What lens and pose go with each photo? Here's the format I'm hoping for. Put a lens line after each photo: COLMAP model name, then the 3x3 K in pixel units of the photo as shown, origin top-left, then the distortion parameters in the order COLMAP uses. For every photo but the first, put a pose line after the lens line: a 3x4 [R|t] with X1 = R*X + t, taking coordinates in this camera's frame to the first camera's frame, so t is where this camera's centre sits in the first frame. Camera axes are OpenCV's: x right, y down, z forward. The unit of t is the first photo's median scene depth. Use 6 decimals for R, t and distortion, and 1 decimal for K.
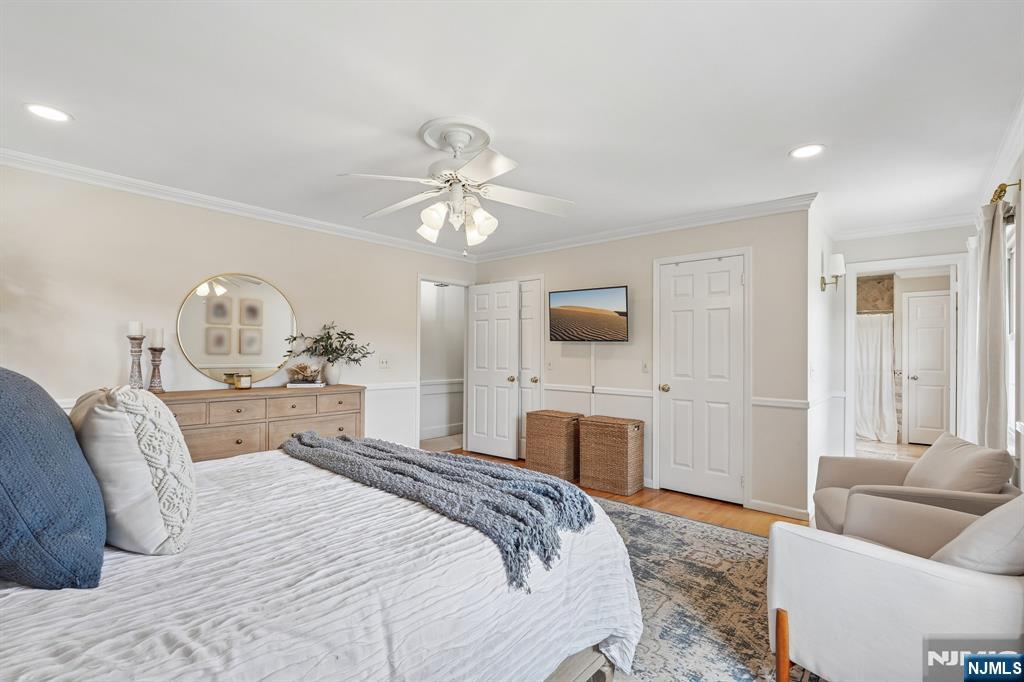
lens RADIAL K [[464.6, 0, 511.6], [0, 464.6, 350.9], [0, 0, 1]] dist [-0.000421, 0.000409]
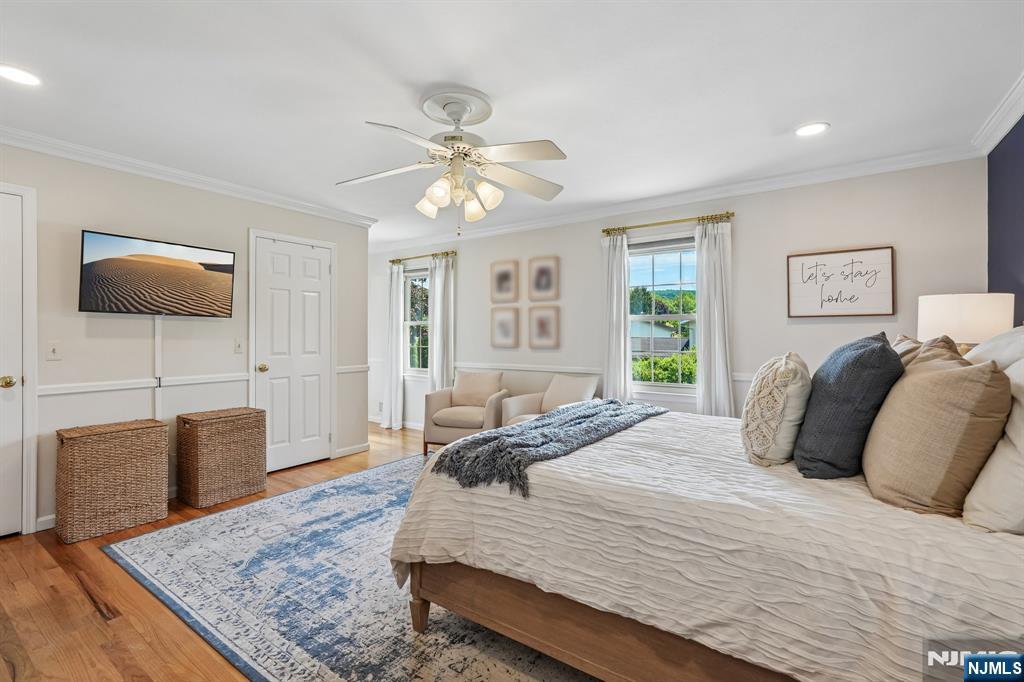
lens RADIAL K [[463.9, 0, 510.4], [0, 463.9, 335.6], [0, 0, 1]] dist [-0.000344, 0.008163]
pose [[-0.098288, -0.014742, 0.995049, -0.685118], [-0.008981, 0.999863, 0.013927, -0.004427], [-0.995117, -0.007567, -0.098407, 0.610057]]
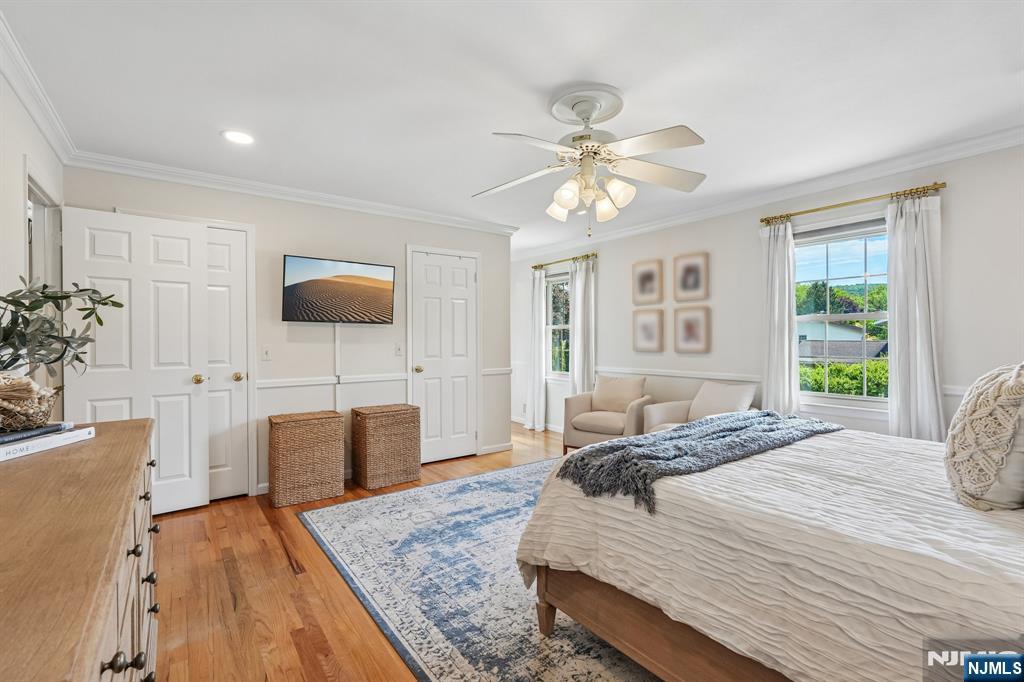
lens RADIAL K [[463.2, 0, 512.0], [0, 463.2, 341.0], [0, 0, 1]] dist [-0.002992, 0.010458]
pose [[0.214099, -0.018725, 0.976632, -0.673825], [-0.000545, 0.999814, 0.019289, -0.004753], [-0.976812, -0.004662, 0.214049, 0.587046]]
